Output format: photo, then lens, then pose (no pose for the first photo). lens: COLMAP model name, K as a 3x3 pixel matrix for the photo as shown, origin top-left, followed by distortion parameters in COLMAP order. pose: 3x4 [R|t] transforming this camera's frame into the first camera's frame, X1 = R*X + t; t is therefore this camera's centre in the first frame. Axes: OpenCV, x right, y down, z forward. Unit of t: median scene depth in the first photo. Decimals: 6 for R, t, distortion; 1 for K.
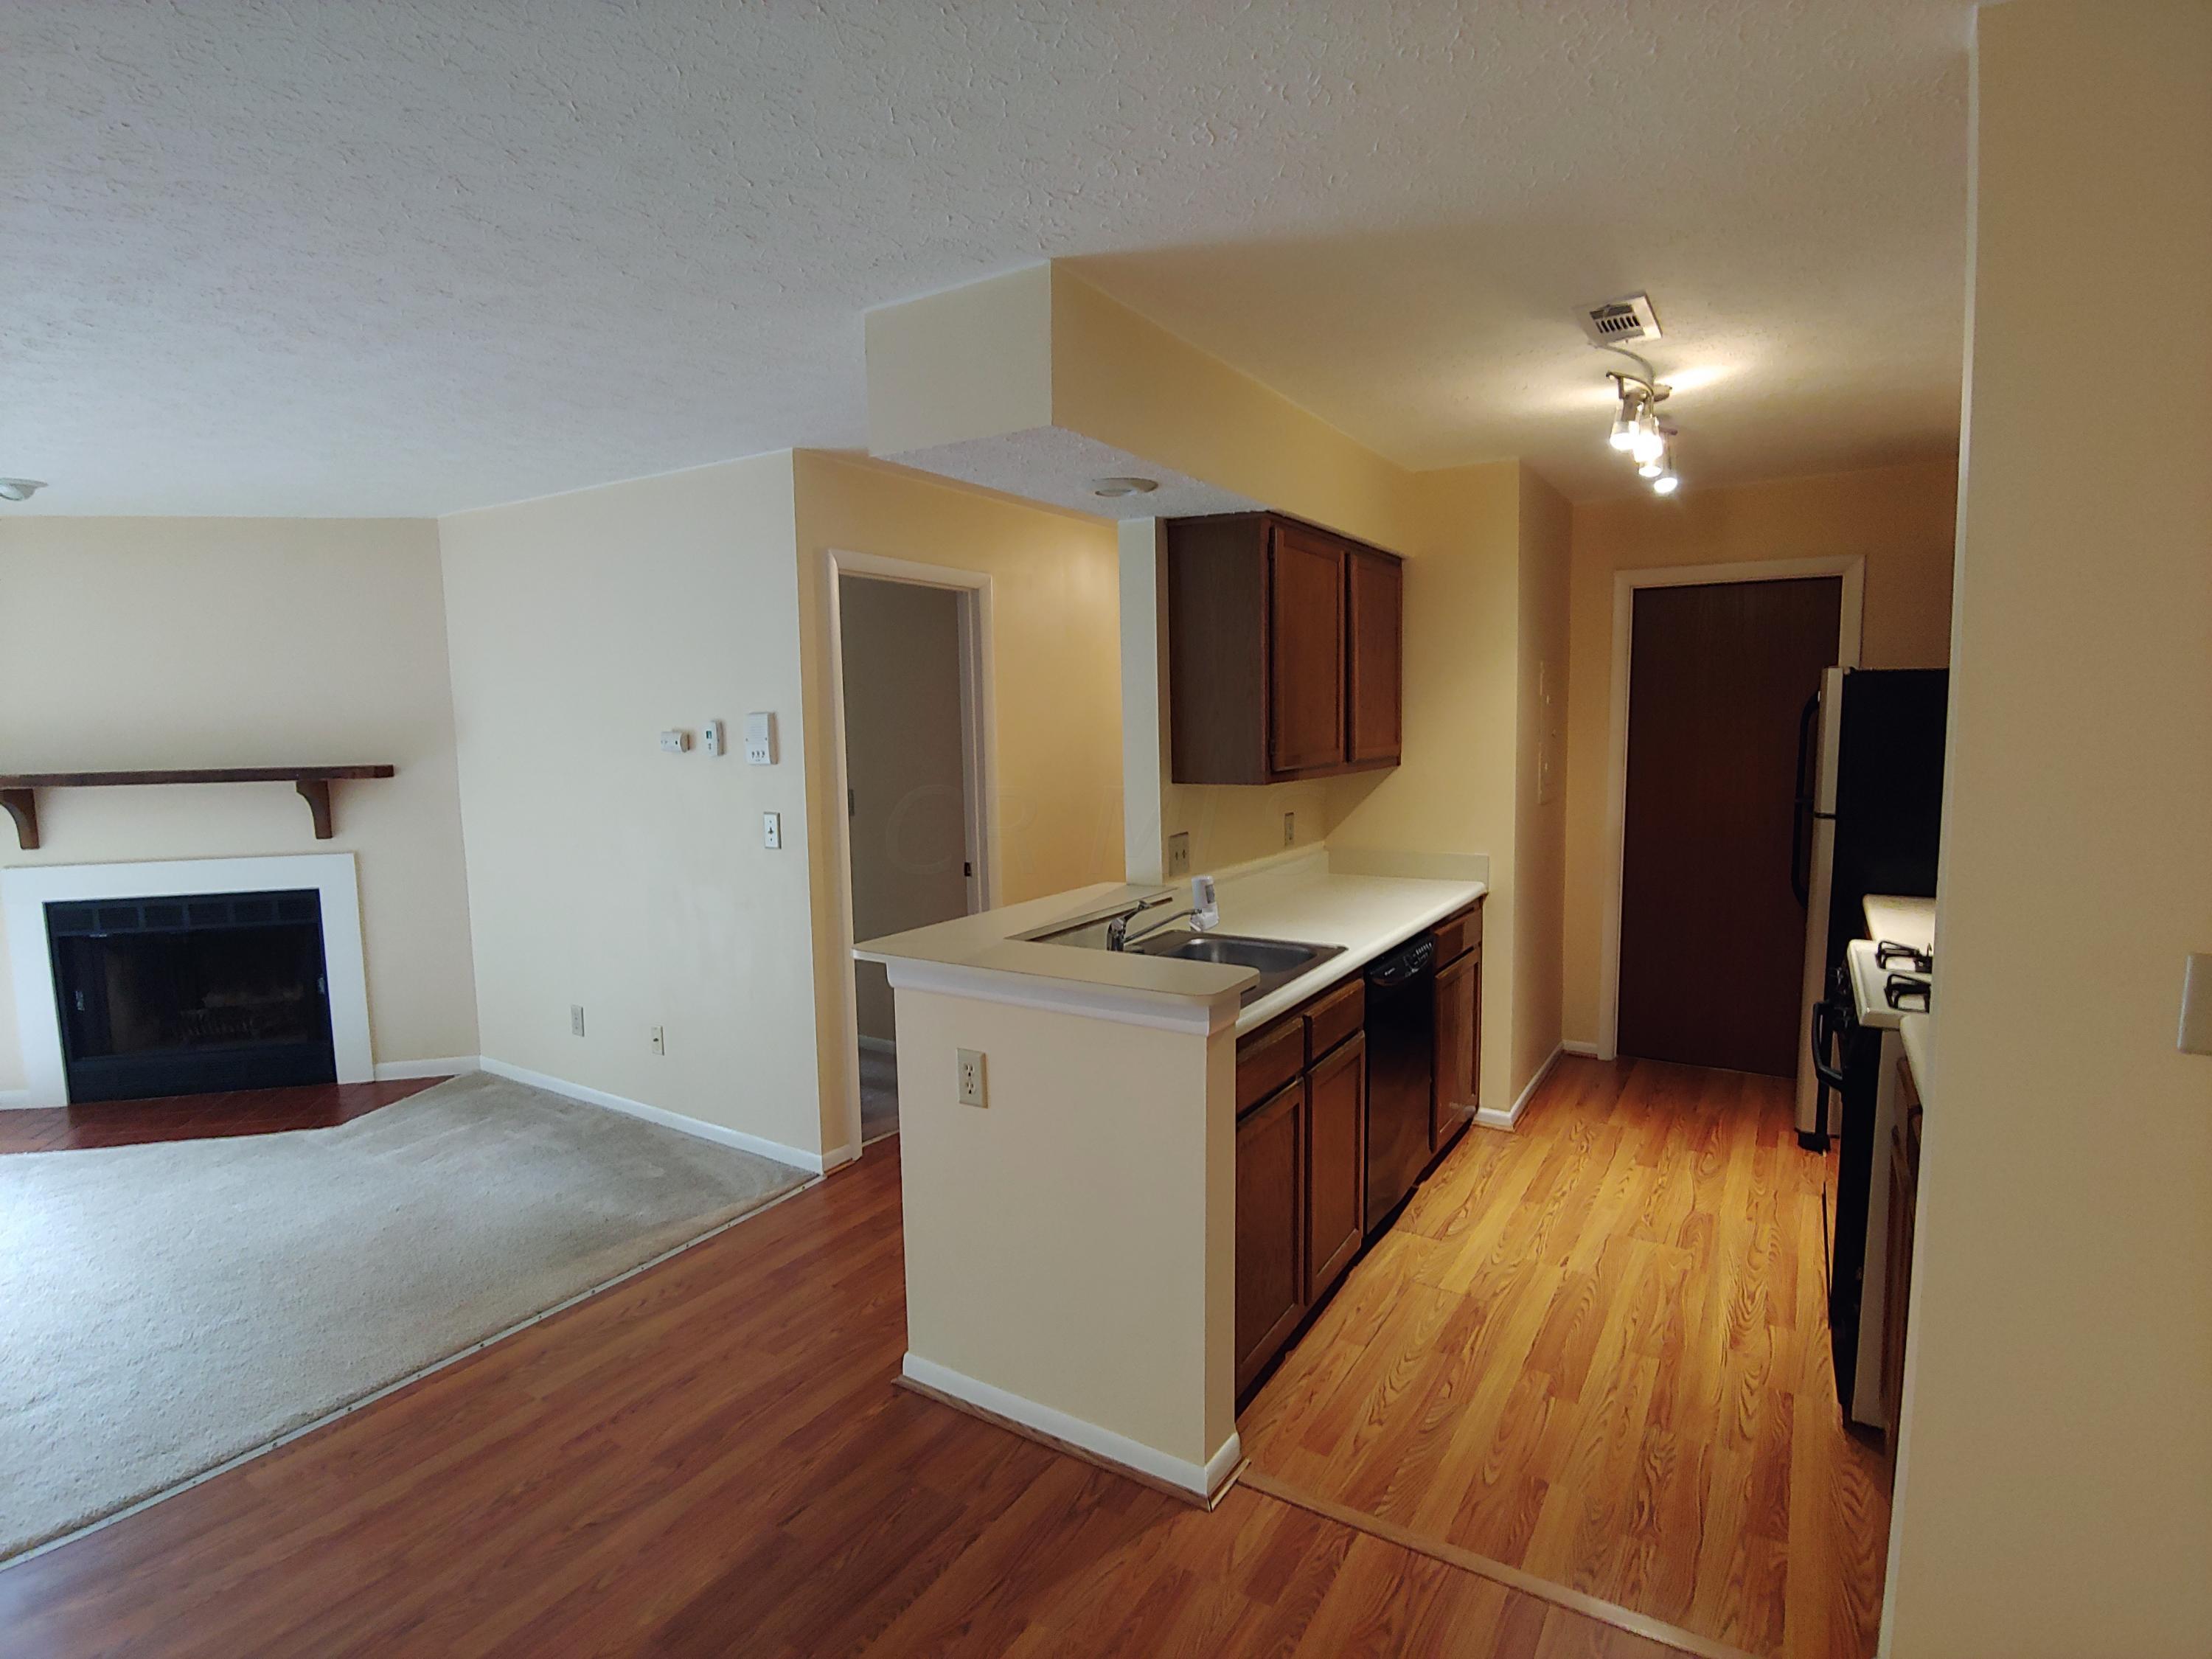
lens RADIAL K [[1110.9, 0, 1113.1], [0, 1110.9, 832.3], [0, 0, 1]] dist [-0.007401, -0.005896]
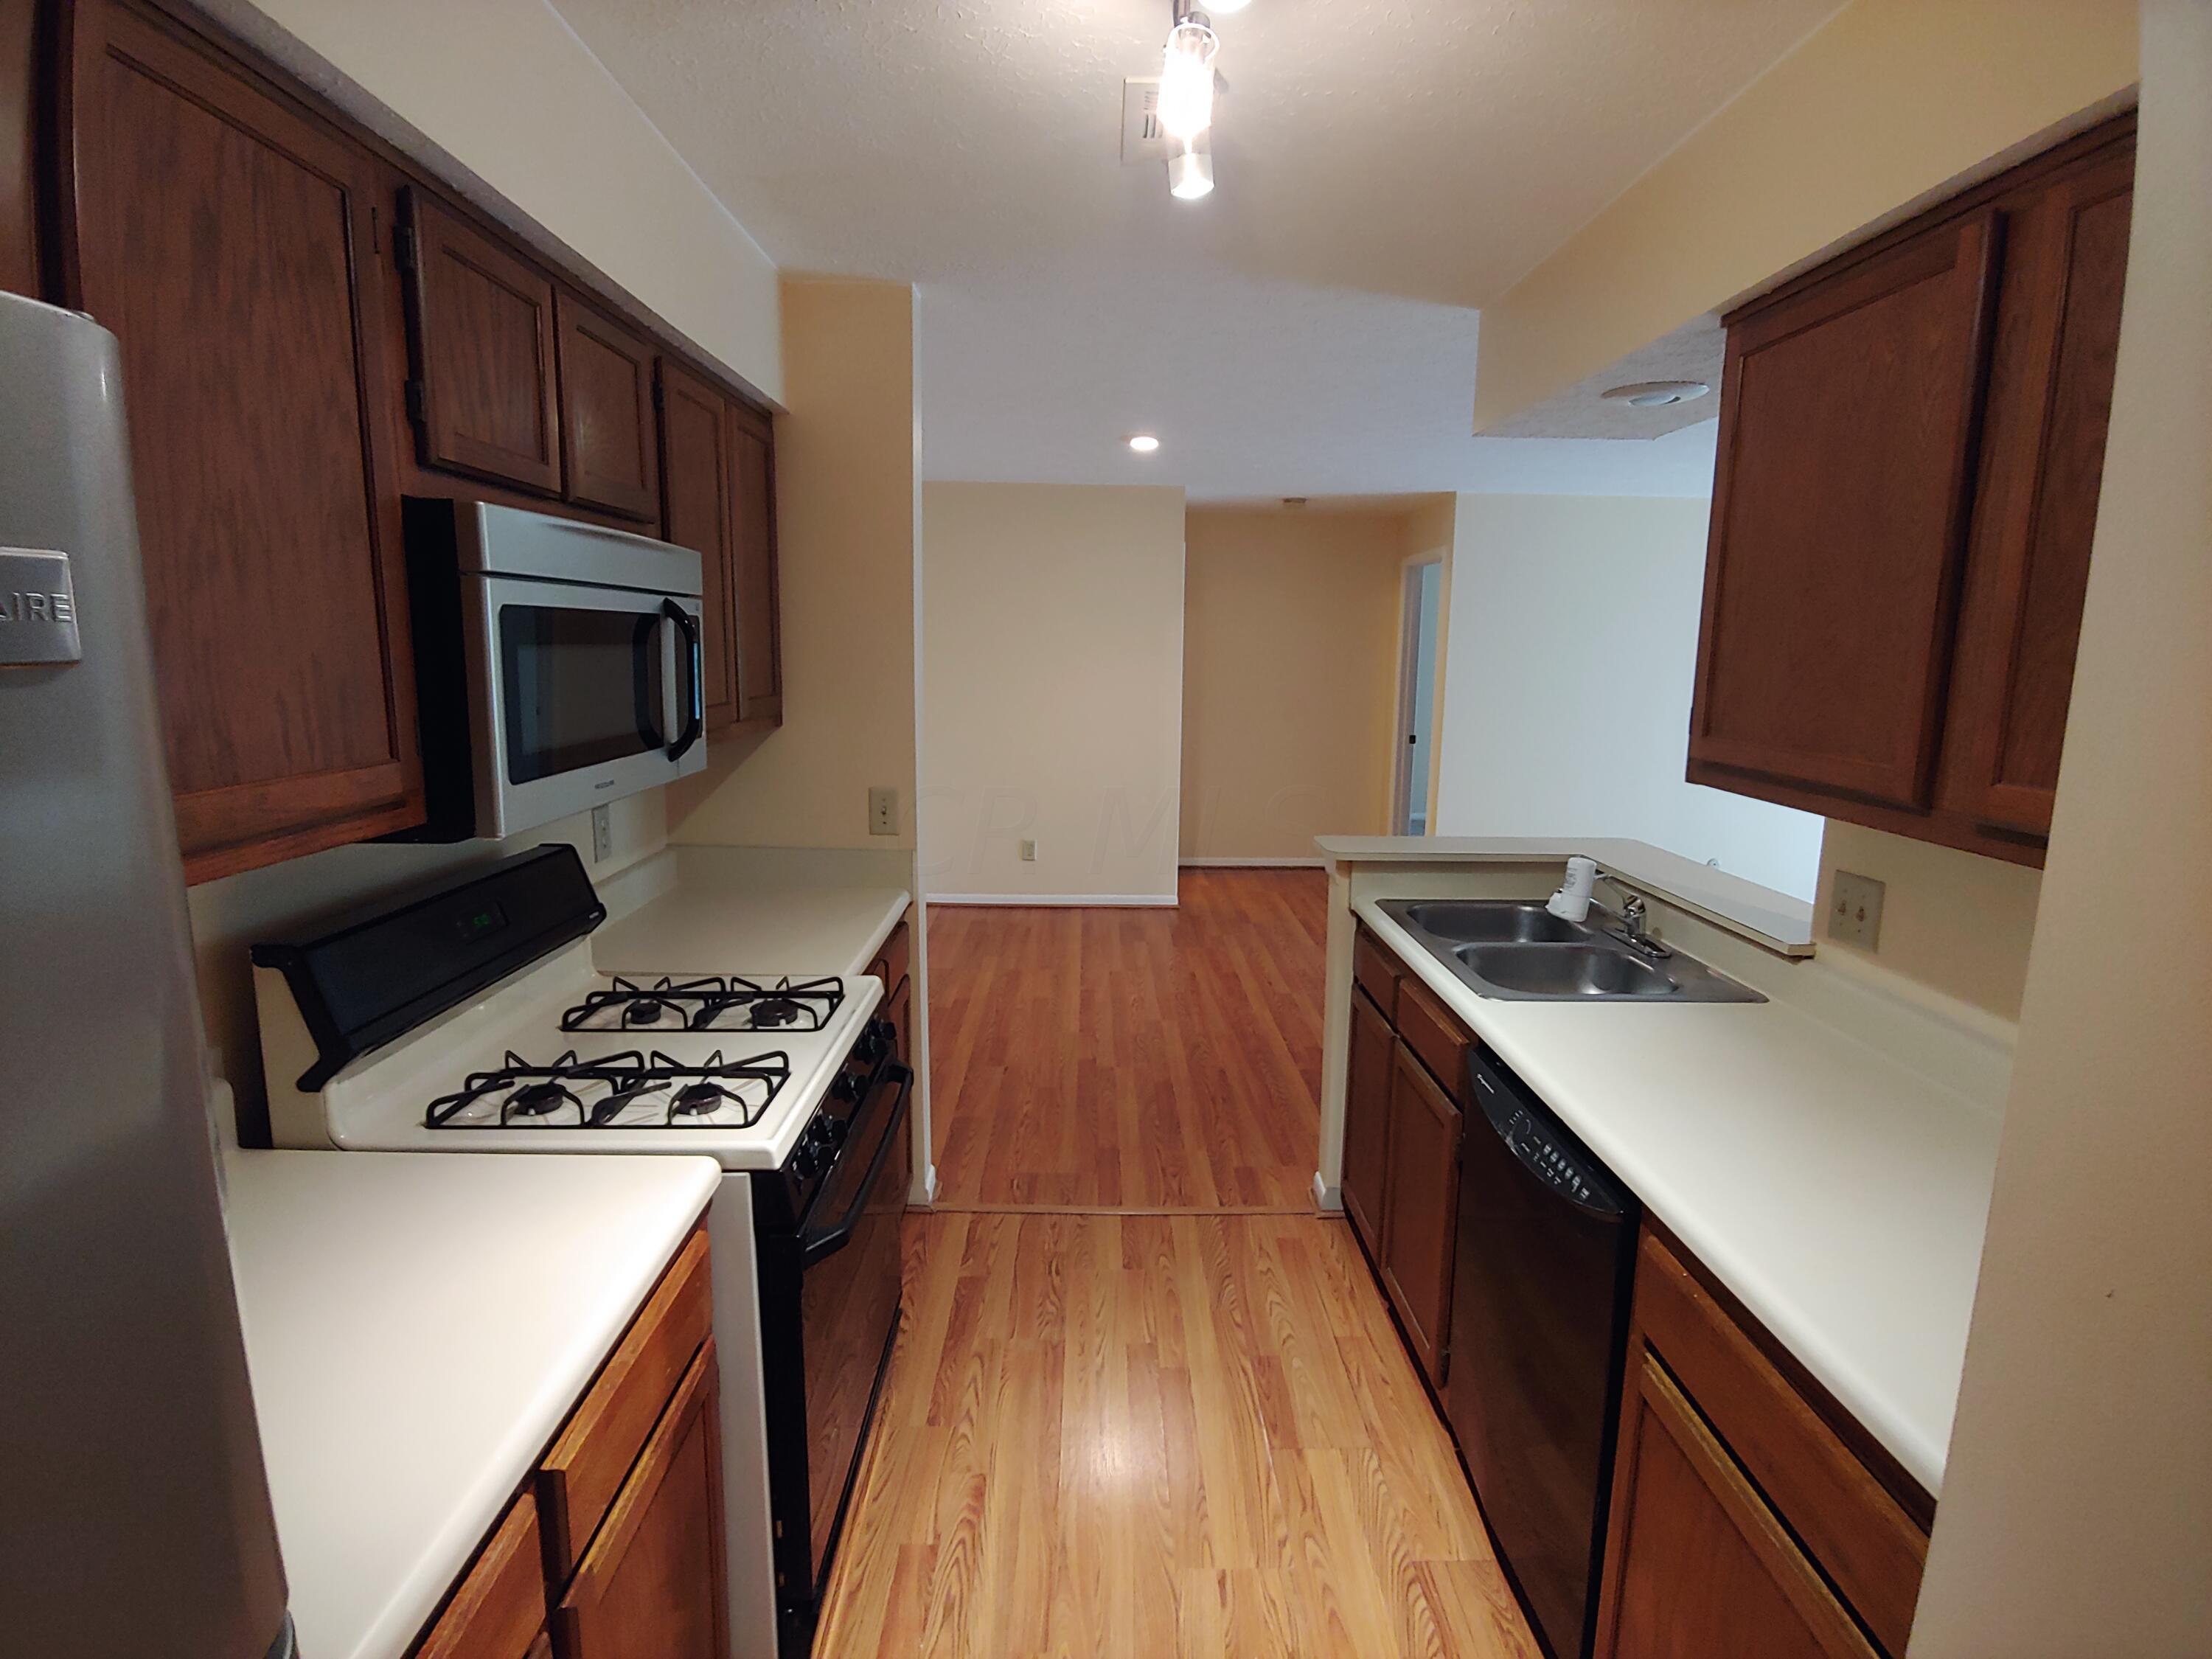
lens RADIAL K [[1110.9, 0, 1109.0], [0, 1110.9, 831.6], [0, 0, 1]] dist [-0.007401, -0.005896]
pose [[-0.840034, 0.097274, -0.533742, 0.648352], [-0.054907, 0.963501, 0.262013, -0.140623], [0.539748, 0.249406, -0.804033, 1.179455]]
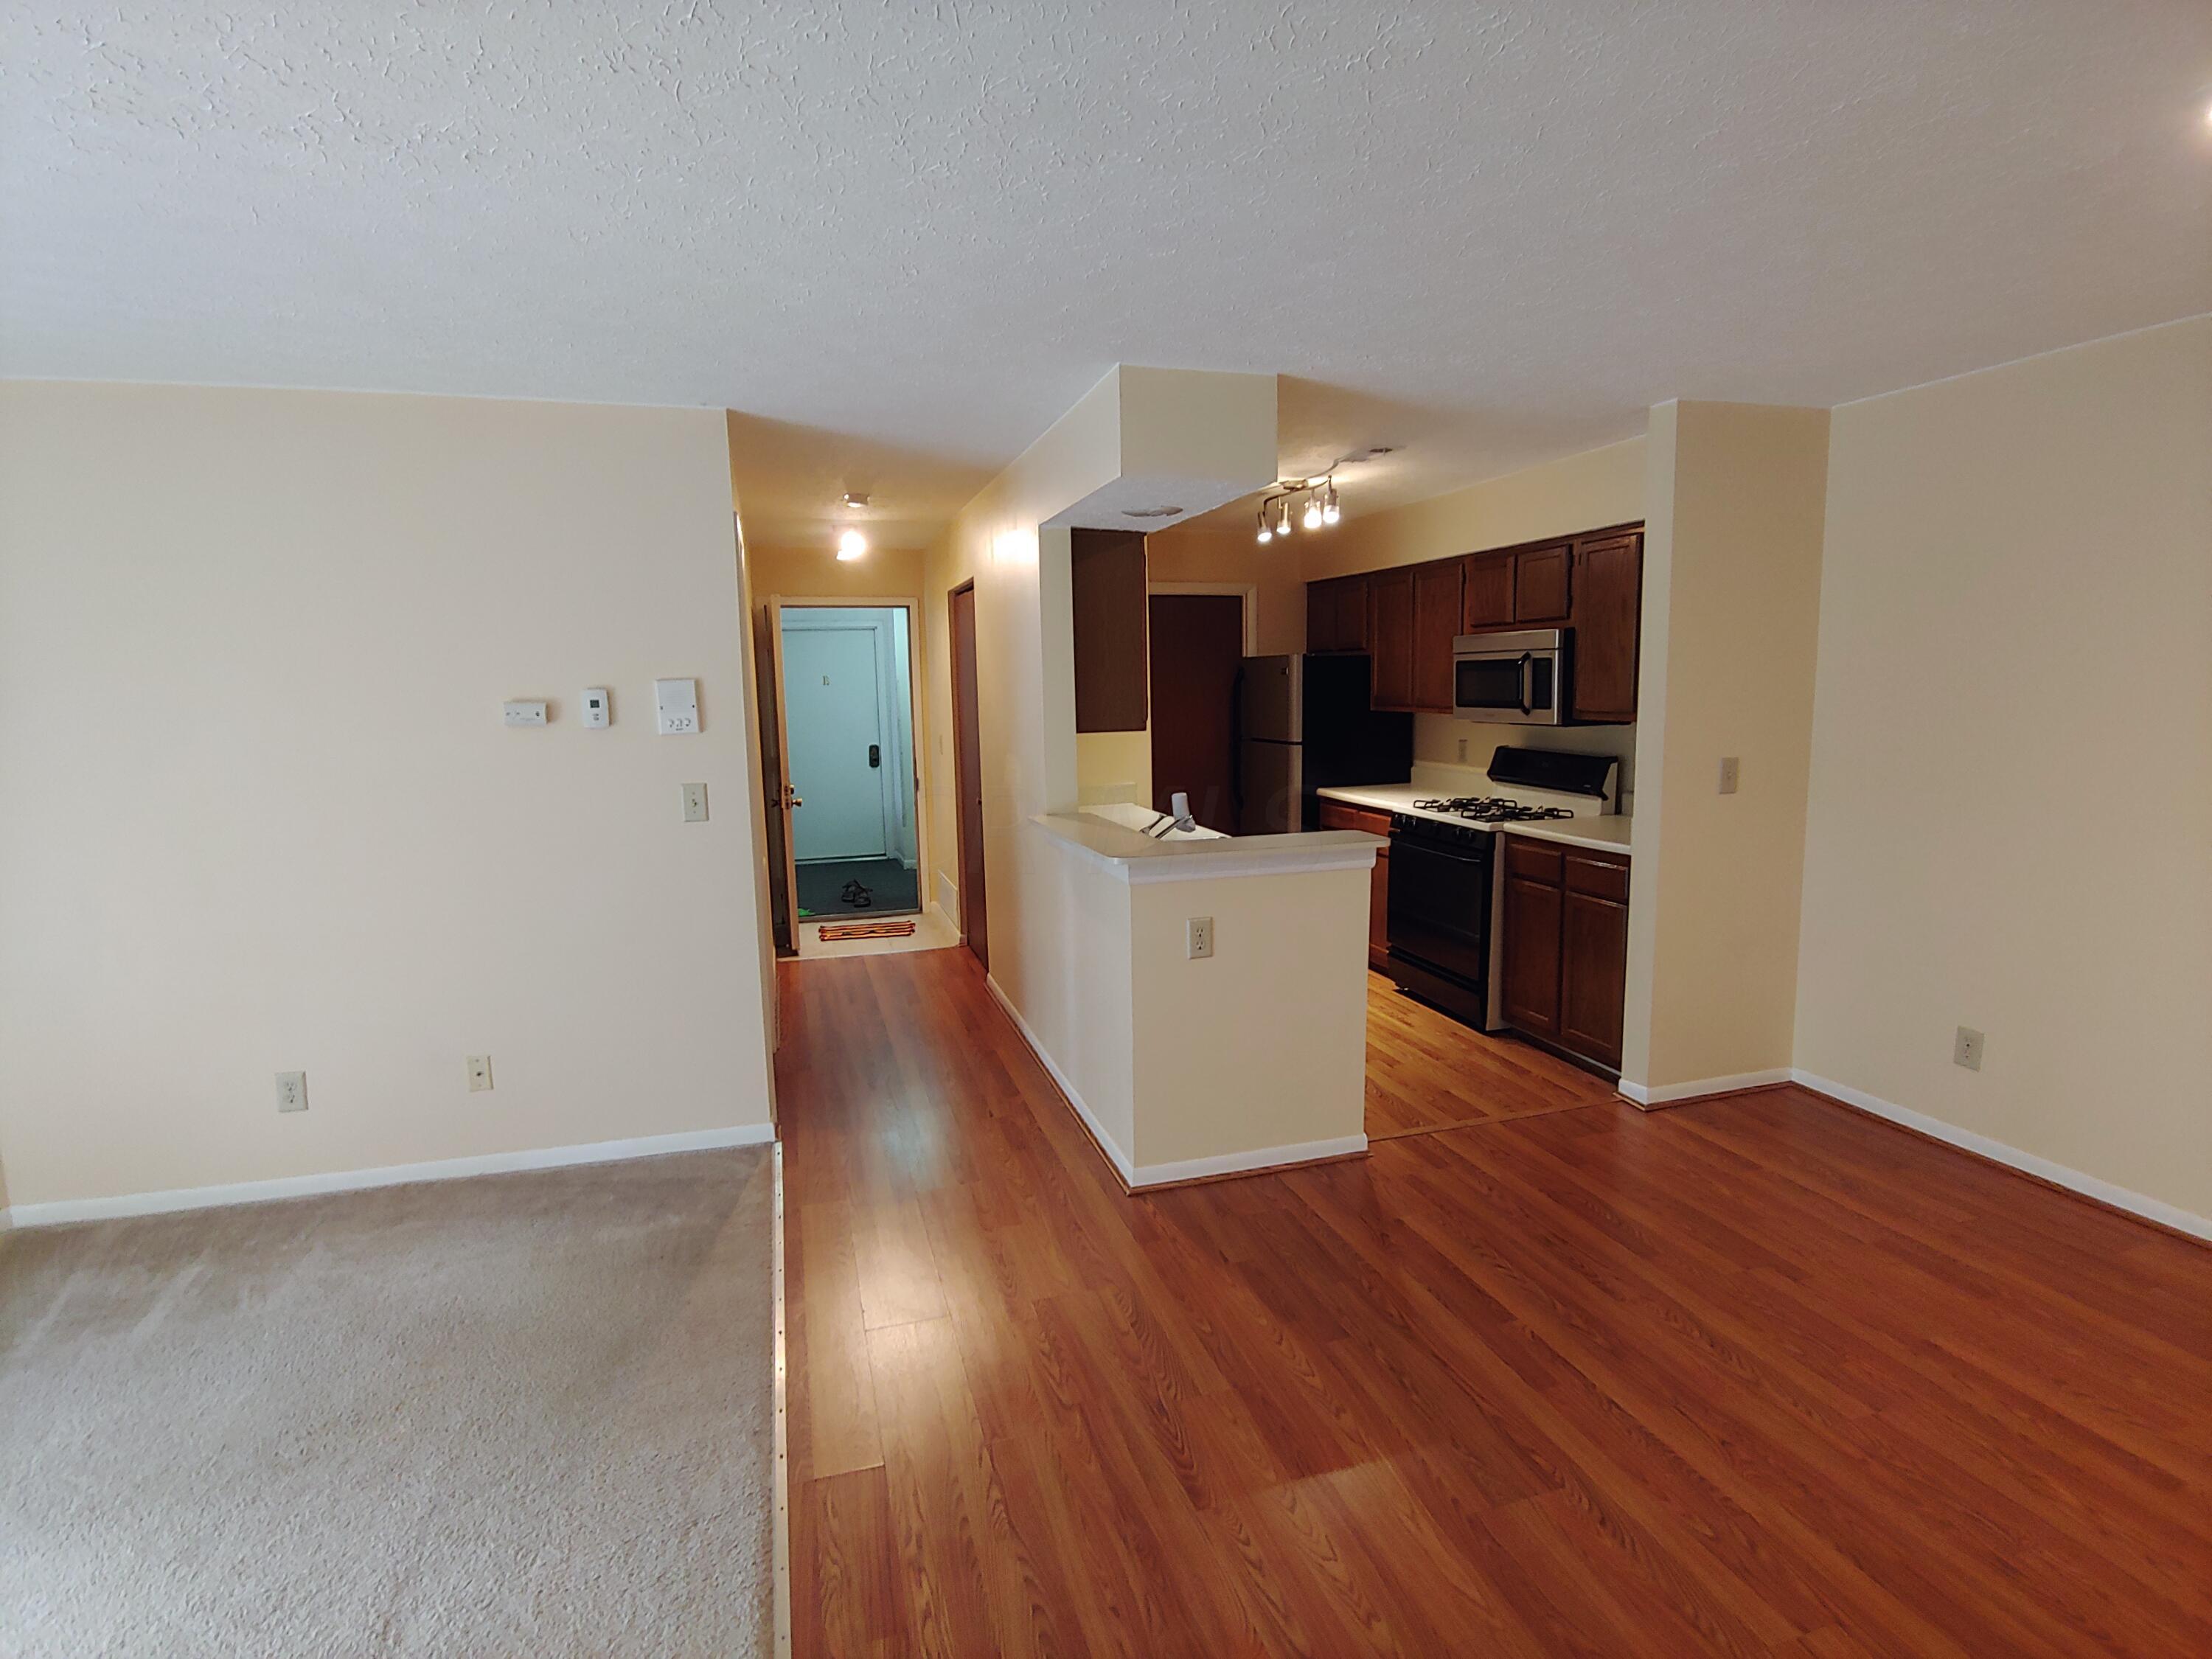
lens RADIAL K [[1110.9, 0, 1112.4], [0, 1110.9, 837.3], [0, 0, 1]] dist [-0.007401, -0.005896]
pose [[0.660195, -0.101653, 0.744183, -0.829687], [0.087172, 0.994474, 0.058508, 0.003585], [-0.746018, 0.026245, 0.665408, 0.104187]]
